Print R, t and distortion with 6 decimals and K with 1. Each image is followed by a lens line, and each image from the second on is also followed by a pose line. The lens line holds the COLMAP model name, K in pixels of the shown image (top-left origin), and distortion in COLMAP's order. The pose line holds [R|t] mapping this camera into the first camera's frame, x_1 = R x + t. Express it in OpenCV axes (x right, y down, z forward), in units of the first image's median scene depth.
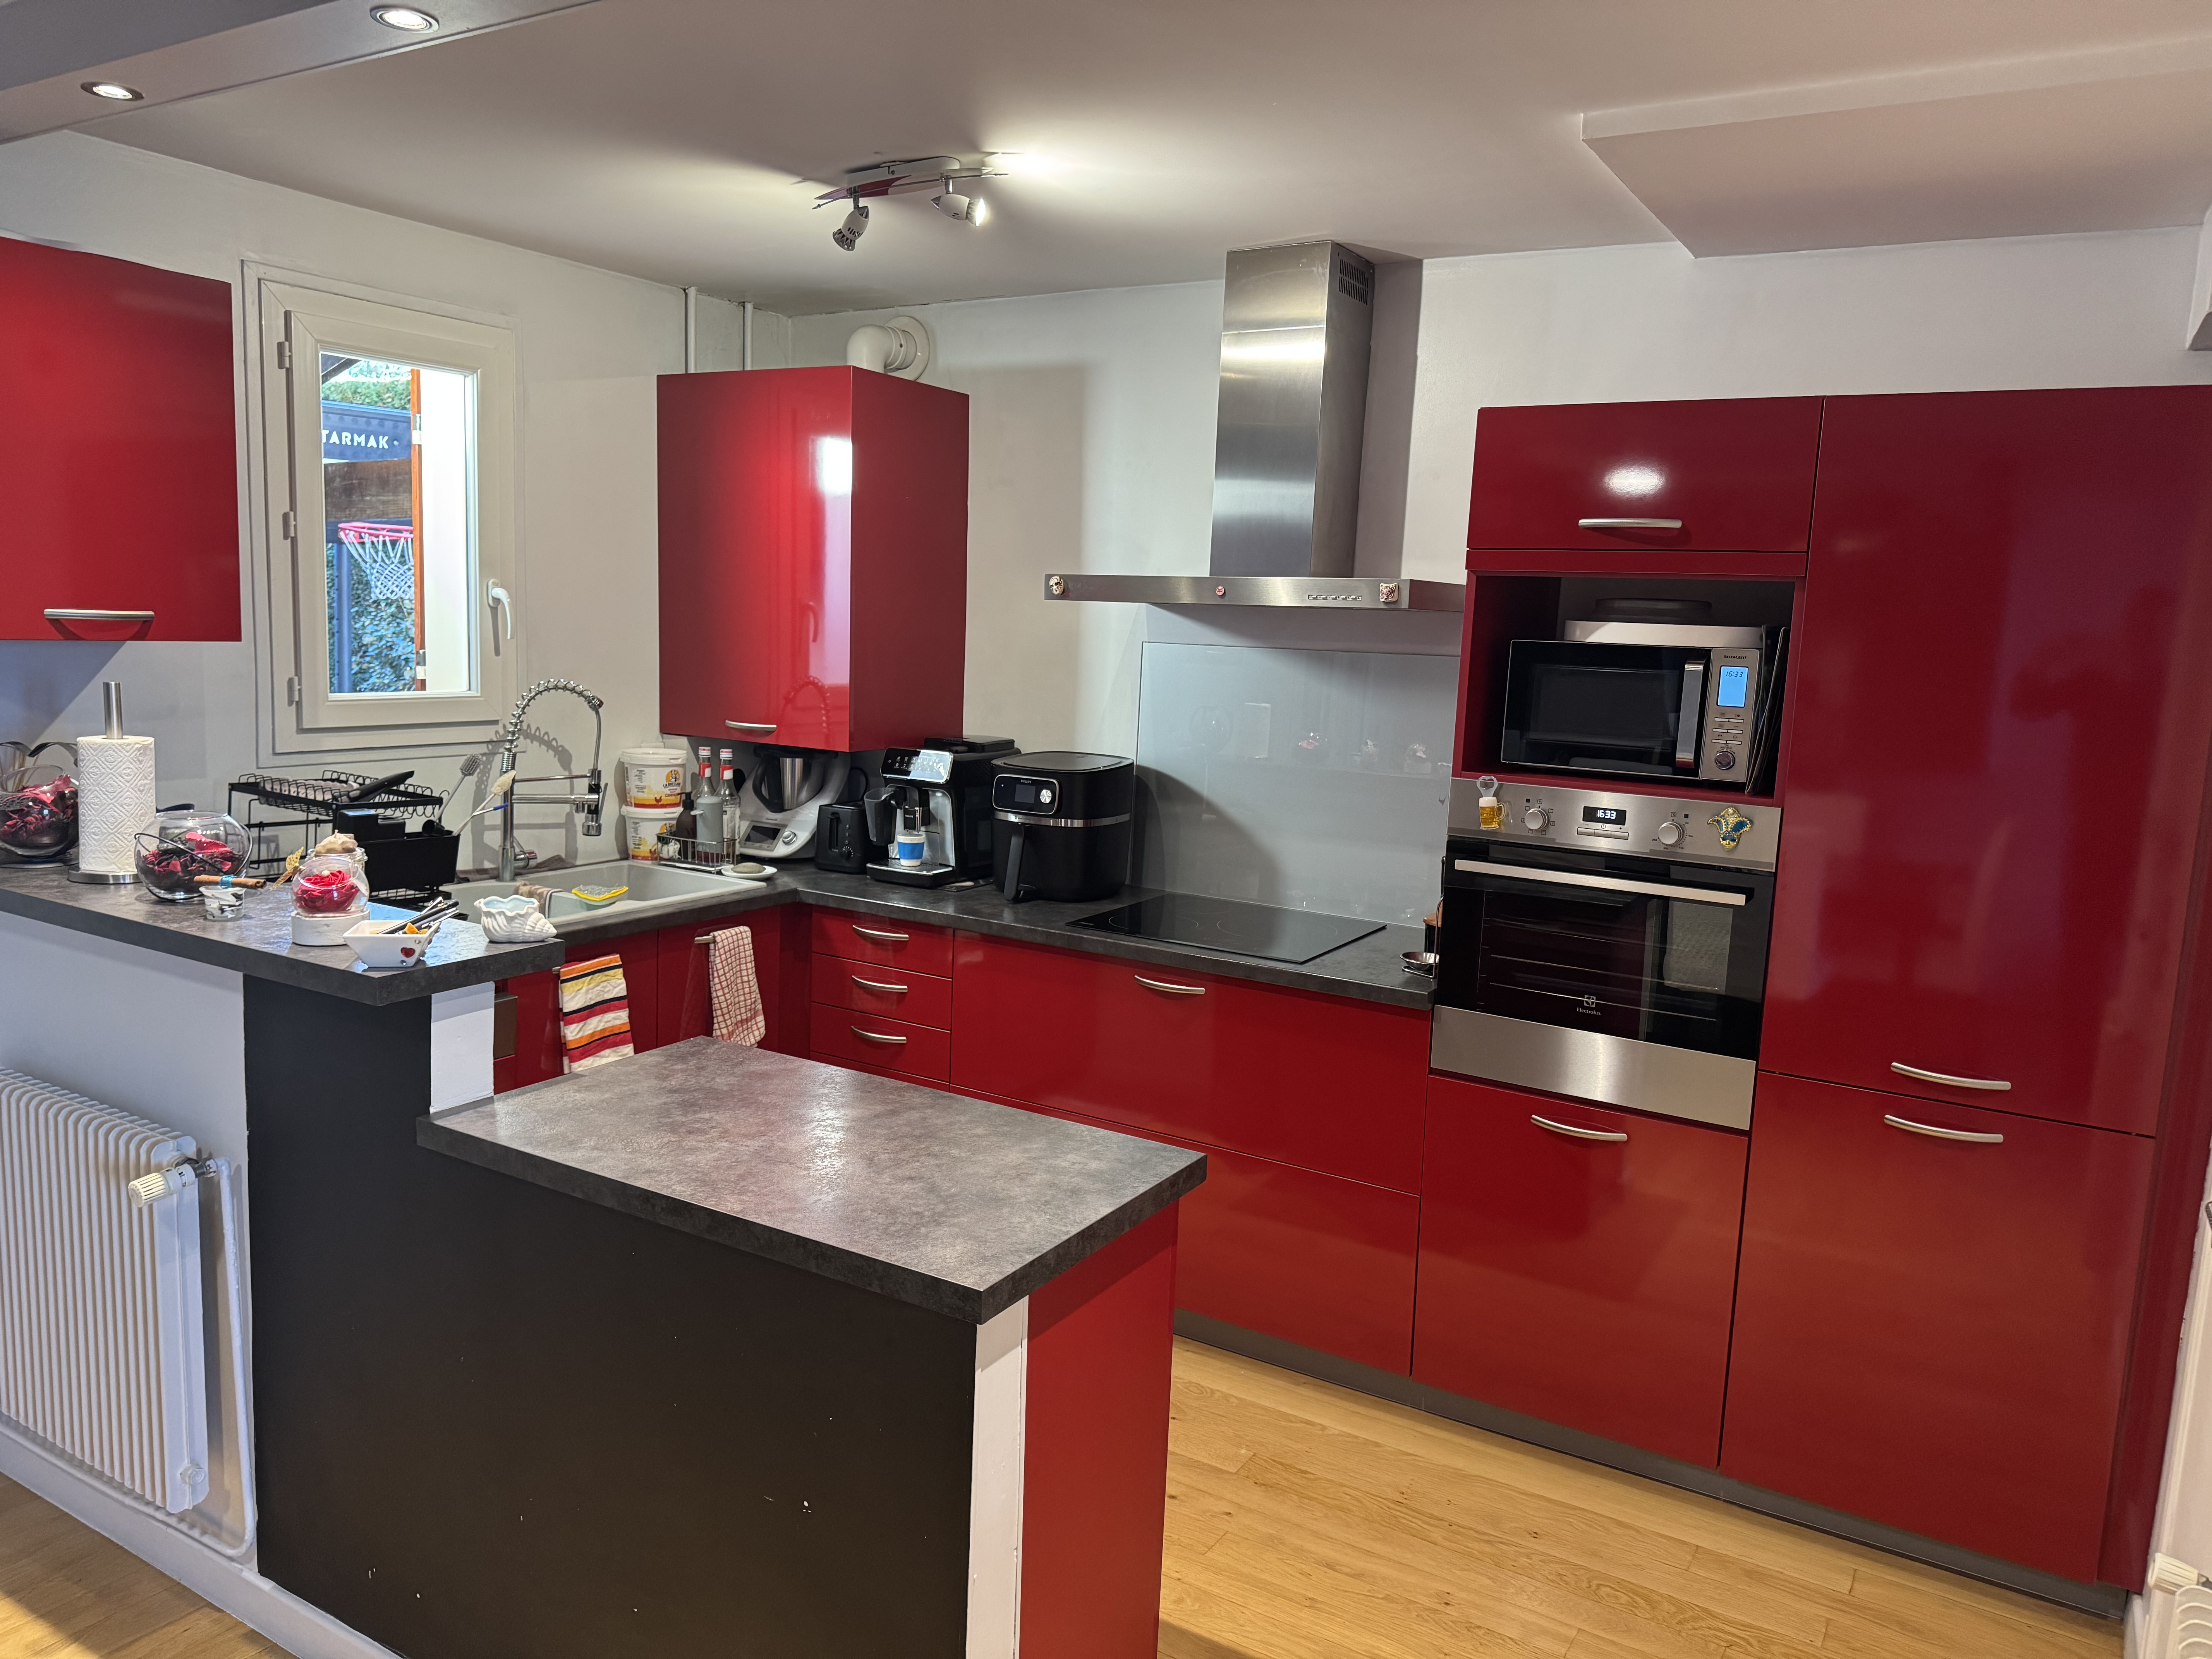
lens RADIAL K [[1554.7, 0, 1106.0], [0, 1554.7, 829.5], [0, 0, 1]] dist [0.166059, -0.261558]
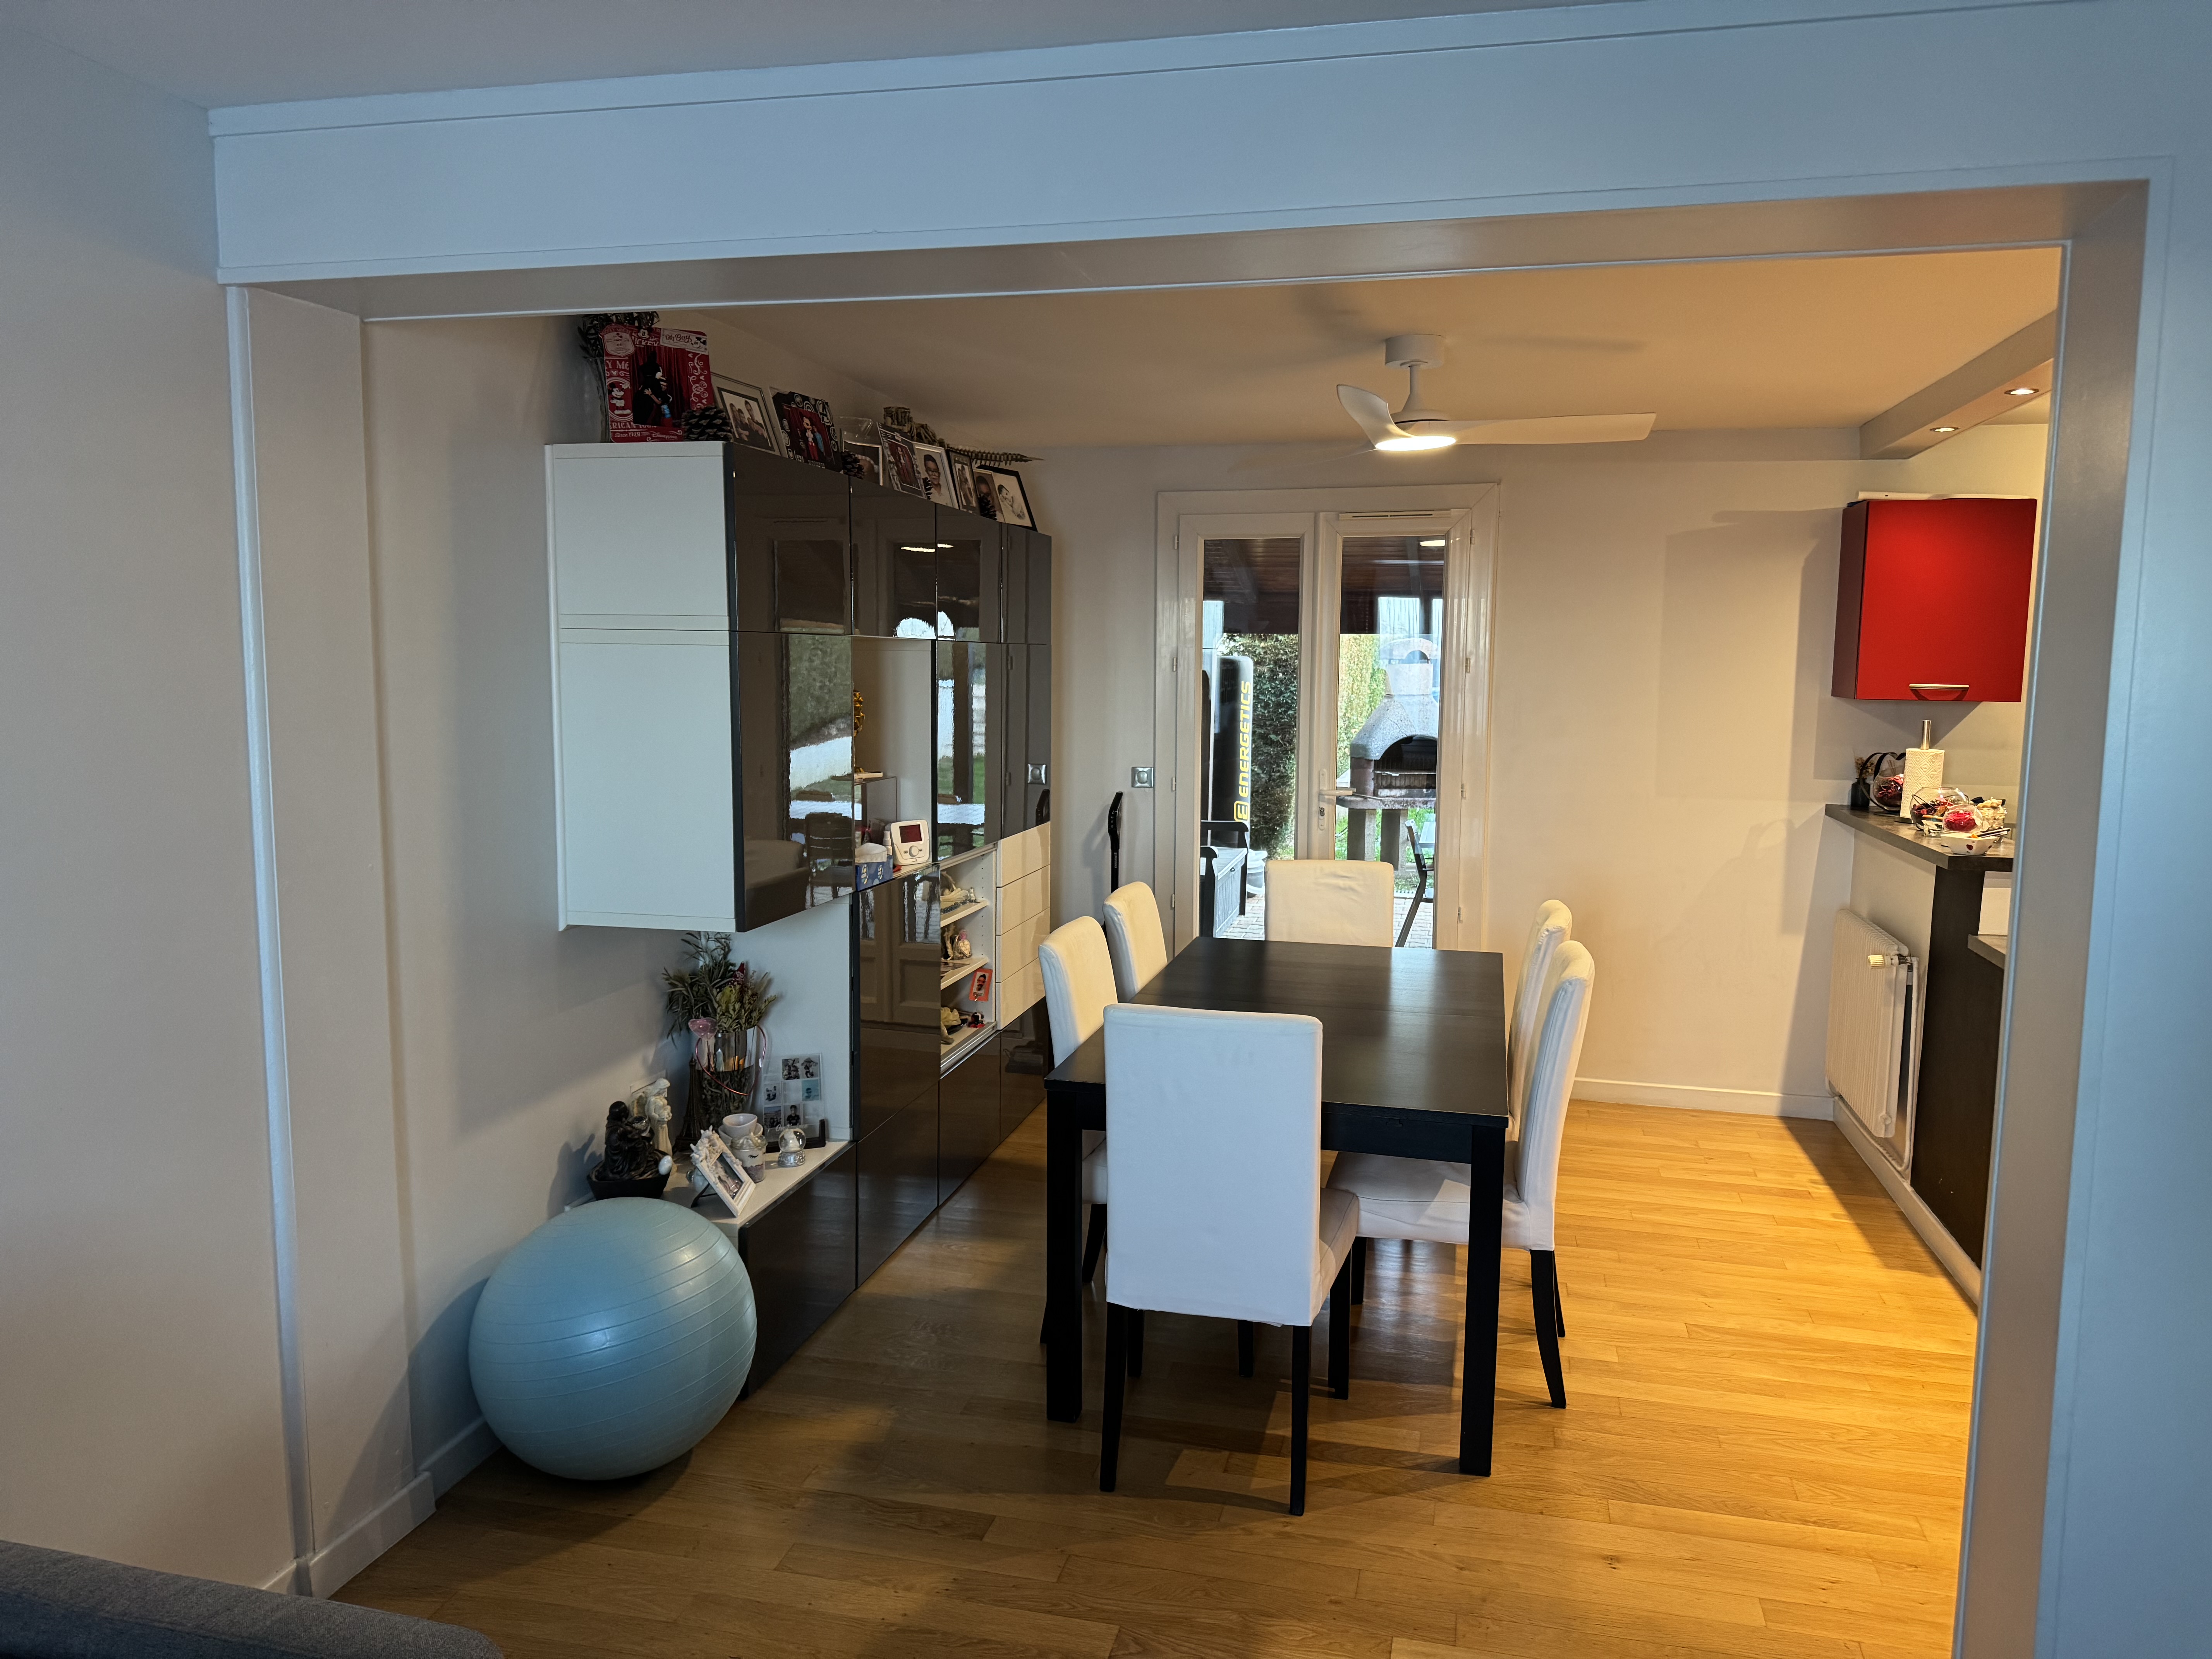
lens RADIAL K [[1554.7, 0, 1106.0], [0, 1554.7, 829.5], [0, 0, 1]] dist [0.166059, -0.261558]
pose [[0.319666, 0.072237, -0.944773, 0.610267], [-0.127783, 0.991268, 0.032557, 0.069798], [0.938875, 0.110318, 0.326105, -0.378739]]
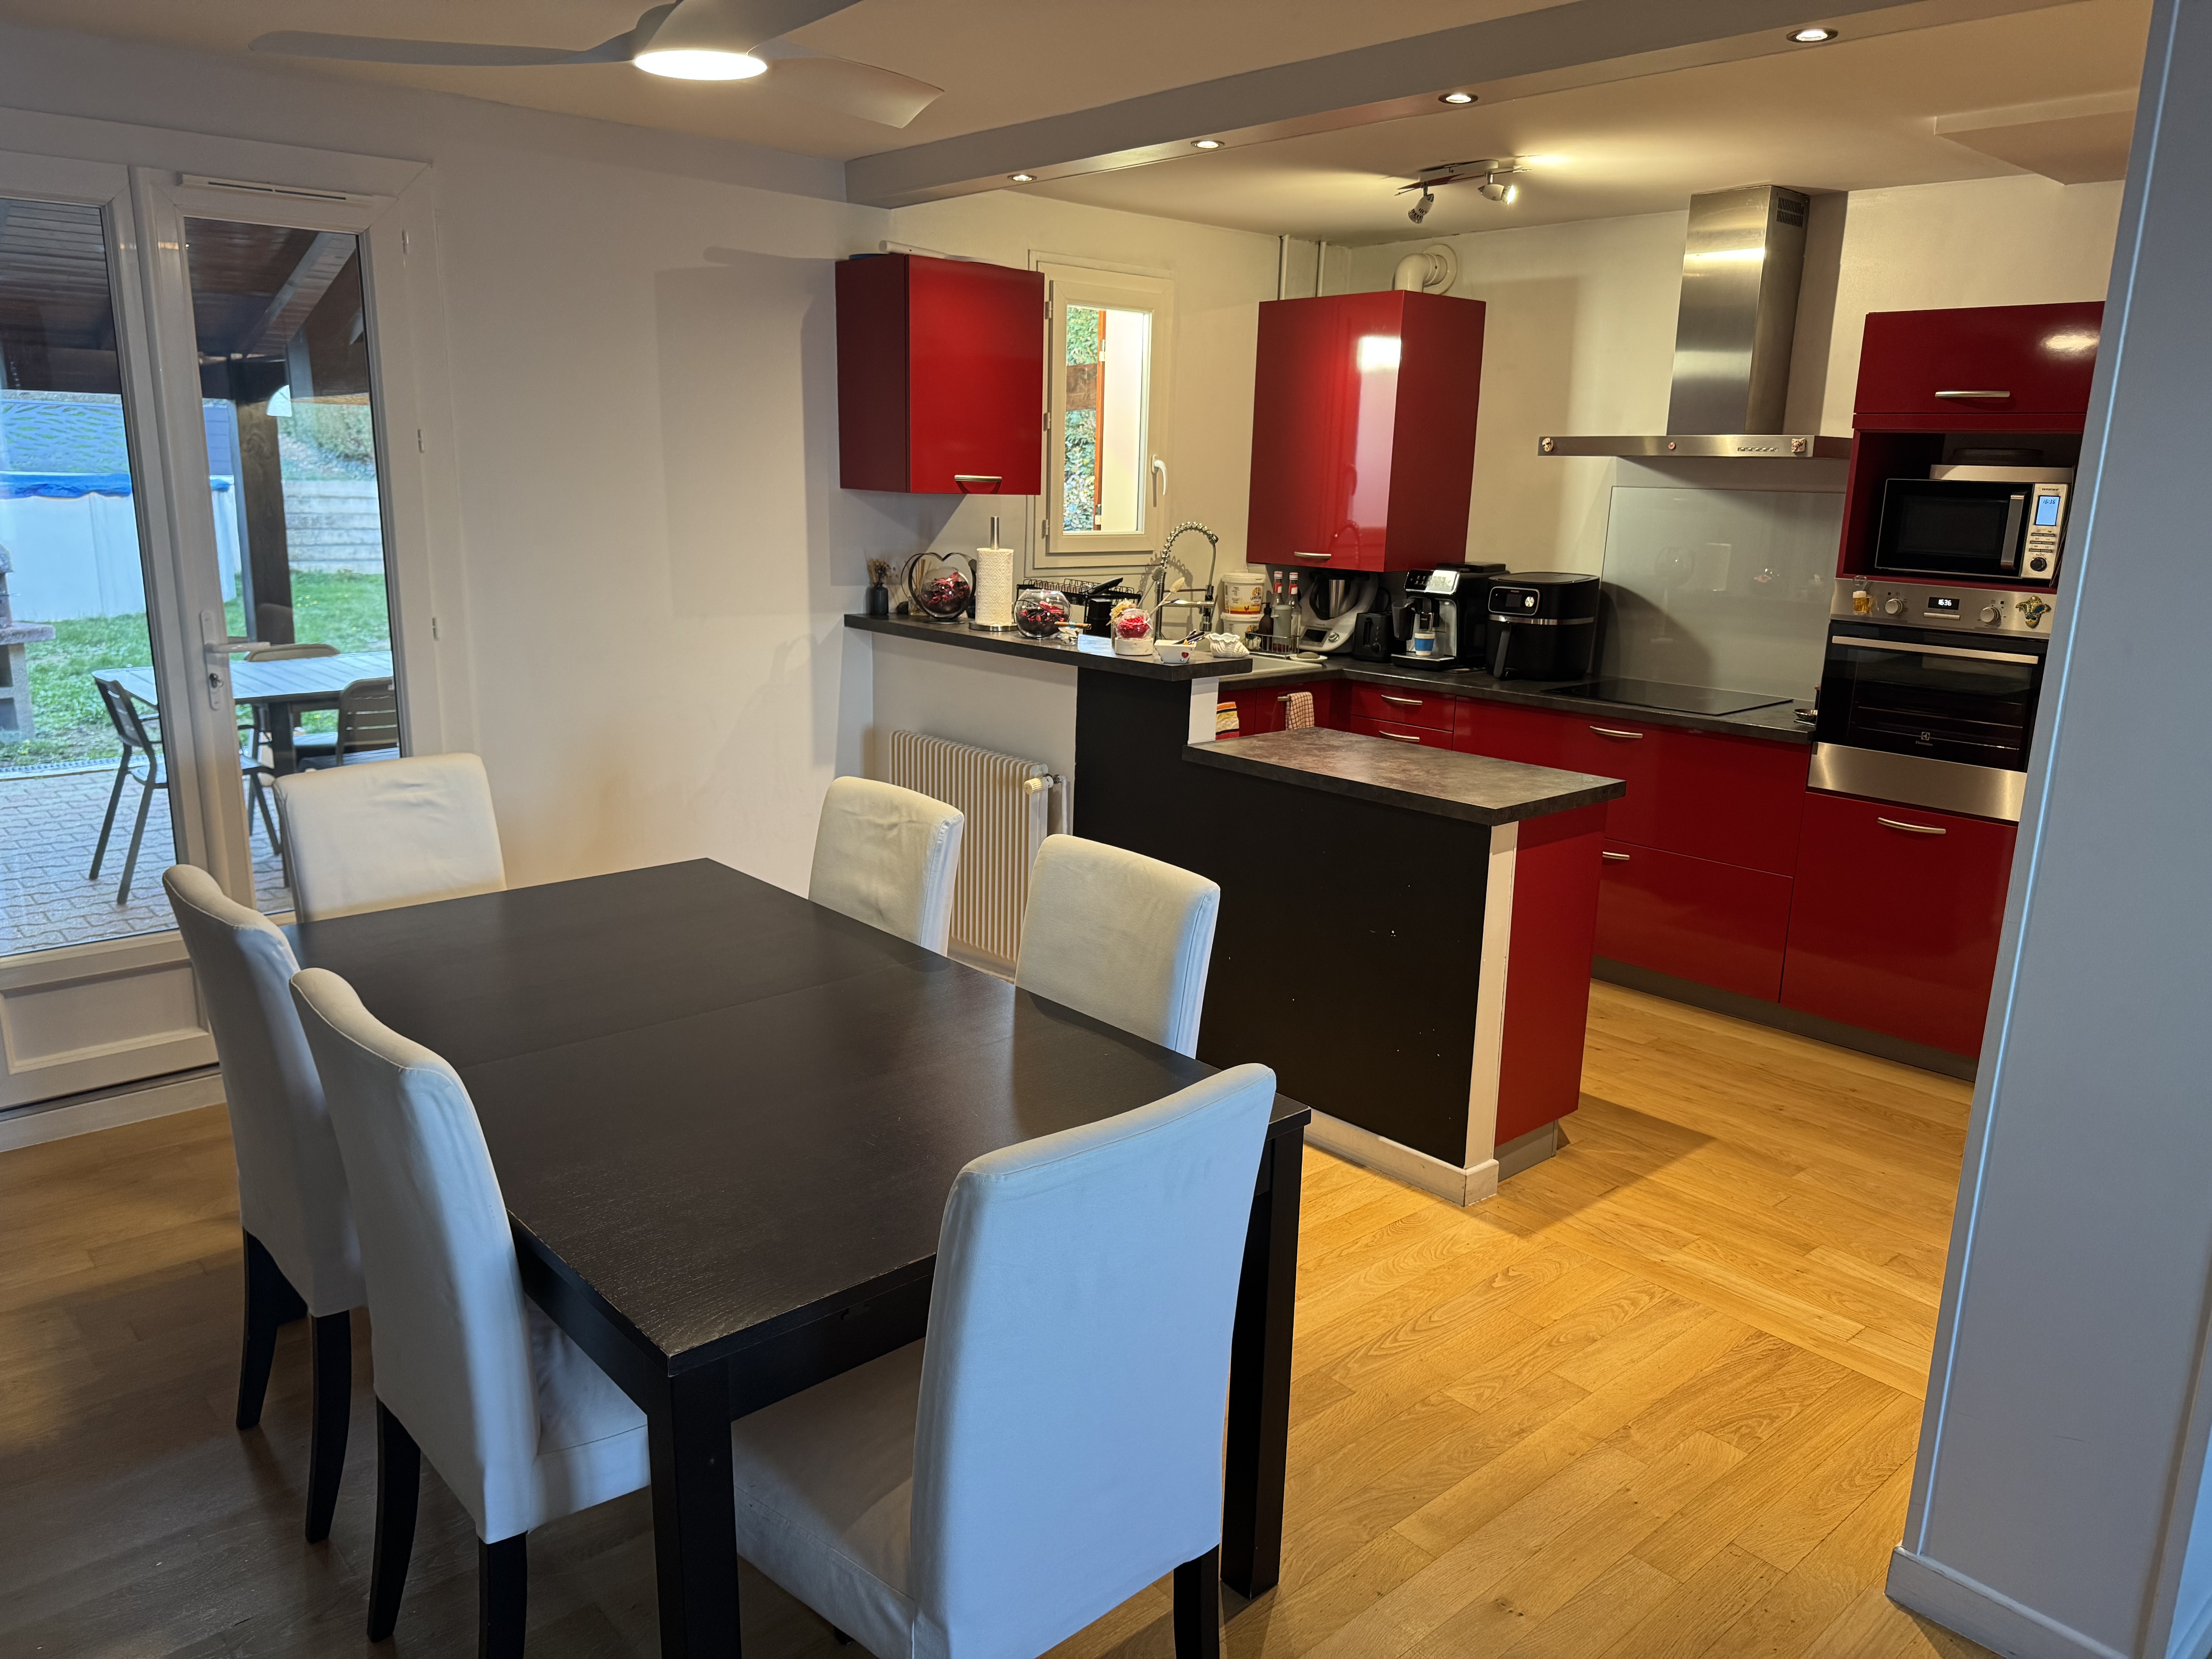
lens RADIAL K [[1557.9, 0, 1110.0], [0, 1557.9, 826.0], [0, 0, 1]] dist [0.177147, -0.352183]
pose [[0.959311, 0.047449, -0.278336, 0.003489], [-0.025619, 0.996340, 0.081551, 0.070859], [0.281187, -0.071102, 0.957015, -0.448896]]
